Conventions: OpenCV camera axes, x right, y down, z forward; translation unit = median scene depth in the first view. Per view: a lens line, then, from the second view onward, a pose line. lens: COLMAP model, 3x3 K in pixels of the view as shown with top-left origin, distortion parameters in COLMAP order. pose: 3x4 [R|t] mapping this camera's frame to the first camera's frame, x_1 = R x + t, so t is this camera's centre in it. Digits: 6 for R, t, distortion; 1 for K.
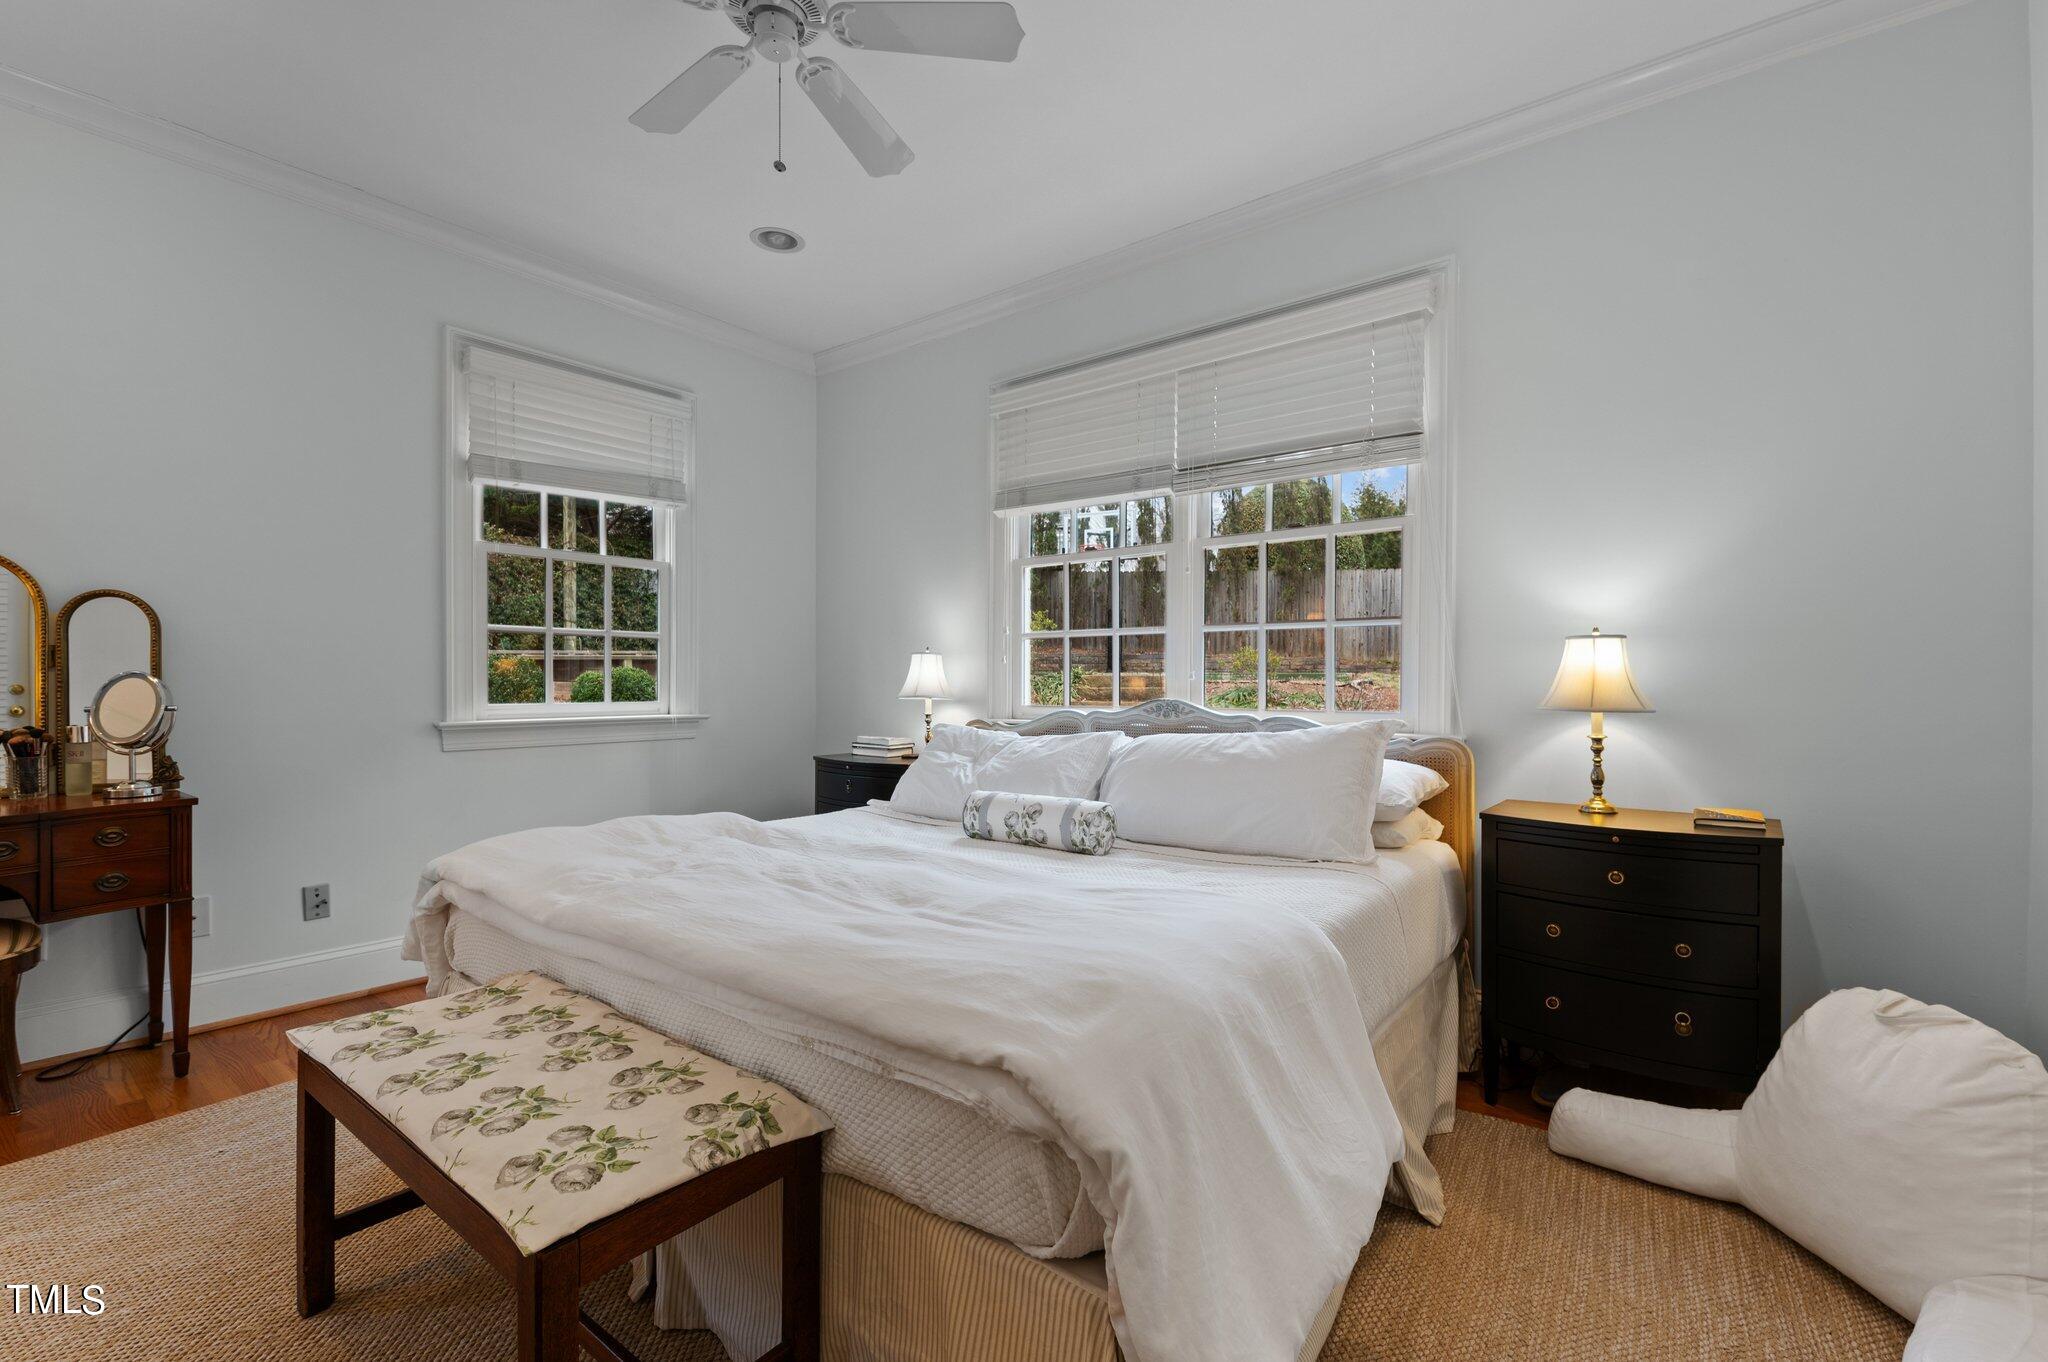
lens RADIAL K [[893.2, 0, 1024.0], [0, 893.2, 681.0], [0, 0, 1]] dist [0.003622, -0.000447]
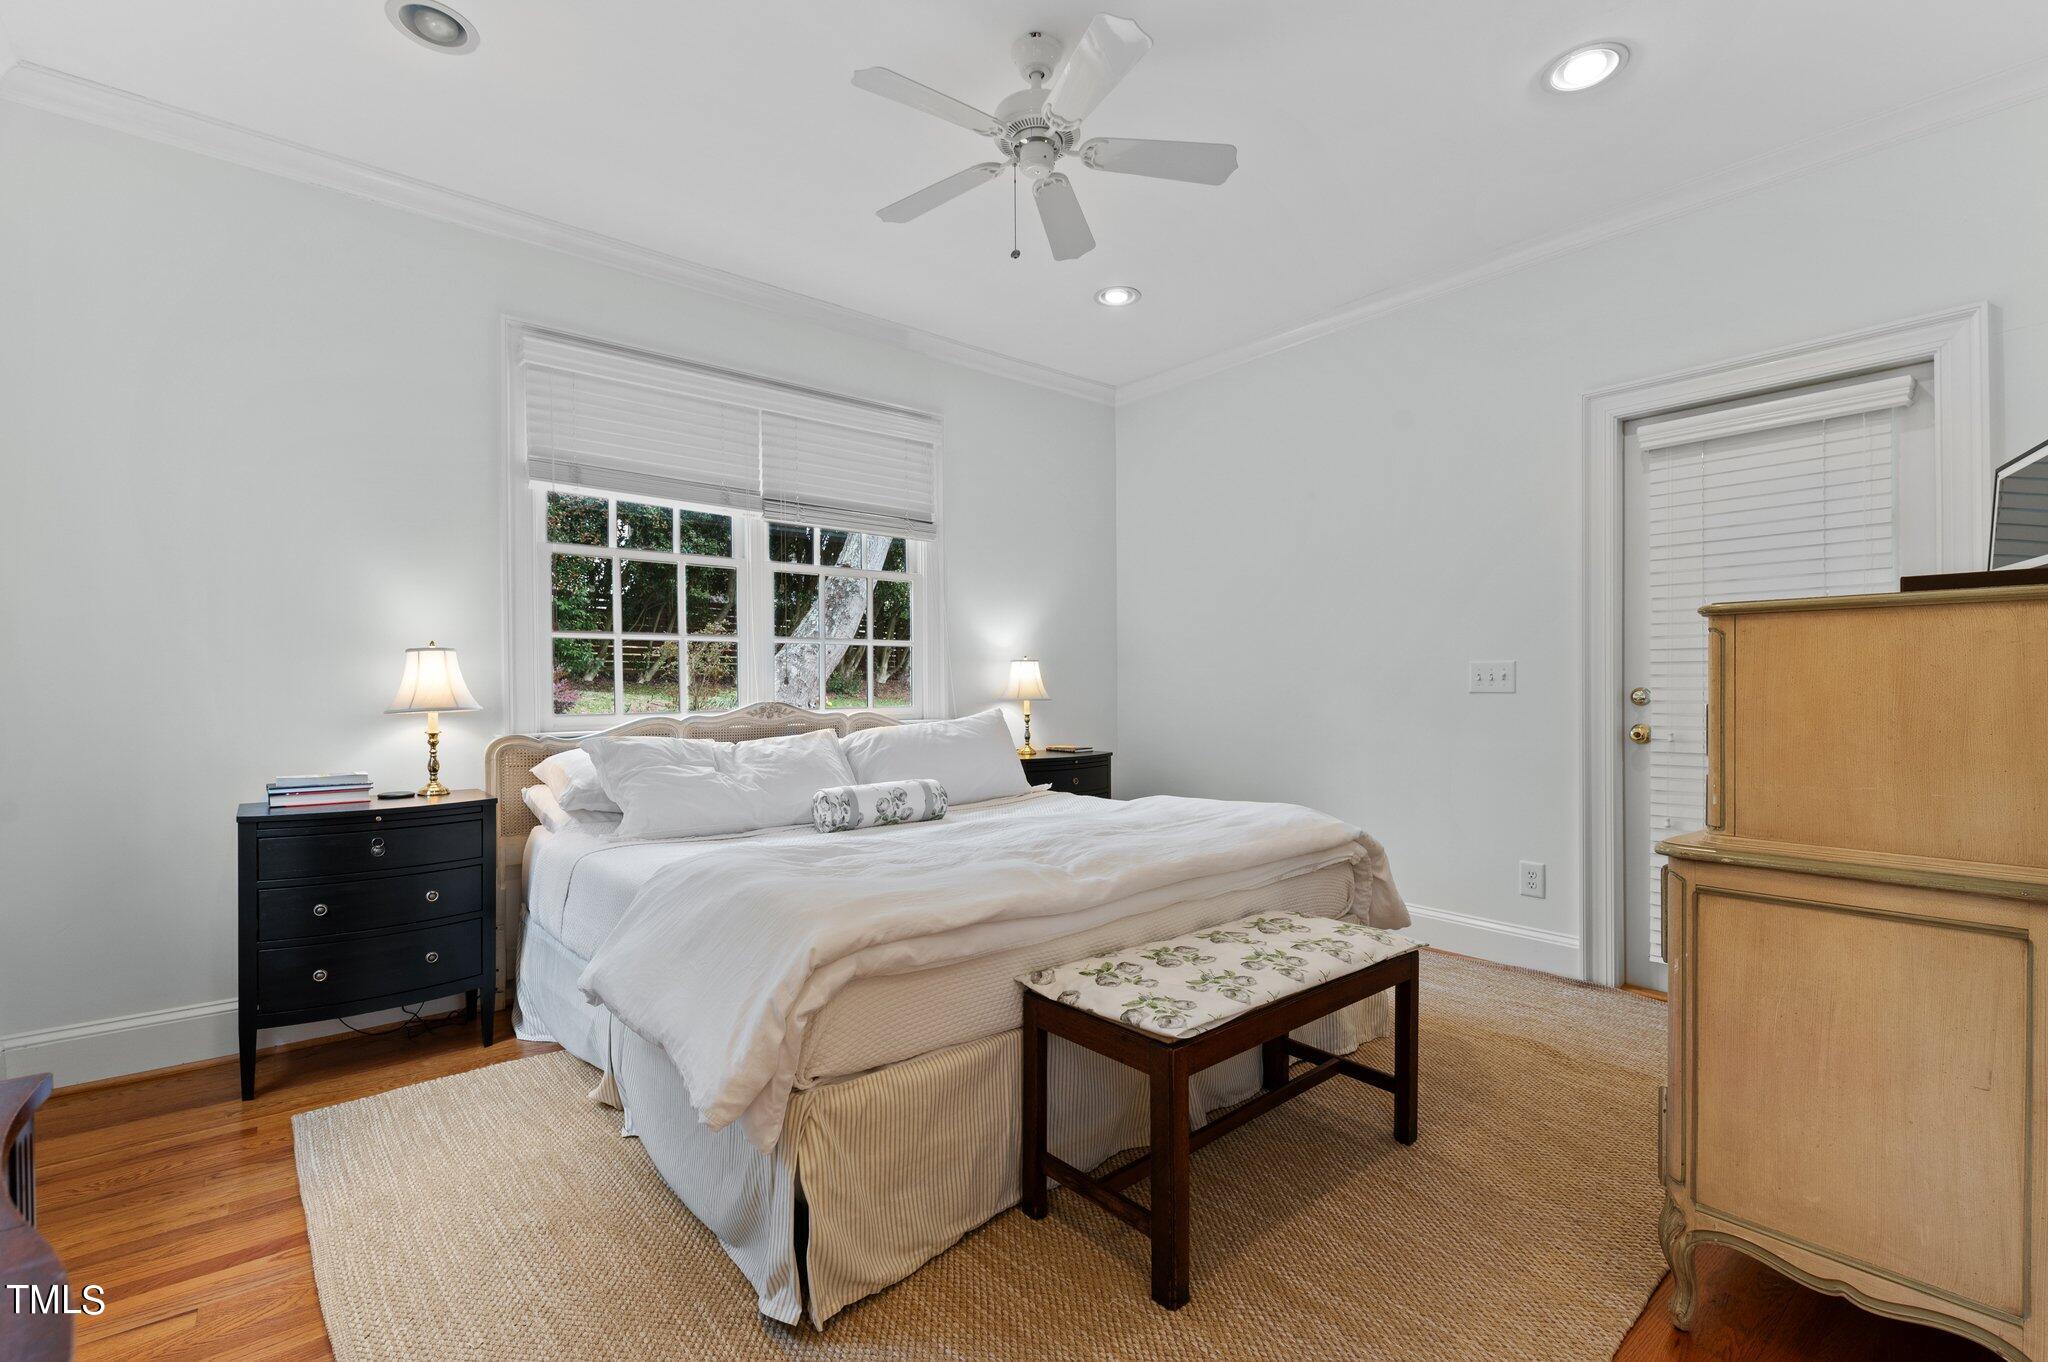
lens RADIAL K [[893.2, 0, 1024.0], [0, 893.2, 681.0], [0, 0, 1]] dist [0.003622, -0.000447]
pose [[0.223539, -0.005478, 0.974680, -1.109135], [-0.001356, 0.999981, 0.005931, -0.015340], [-0.974694, -0.002648, 0.223528, 0.552913]]
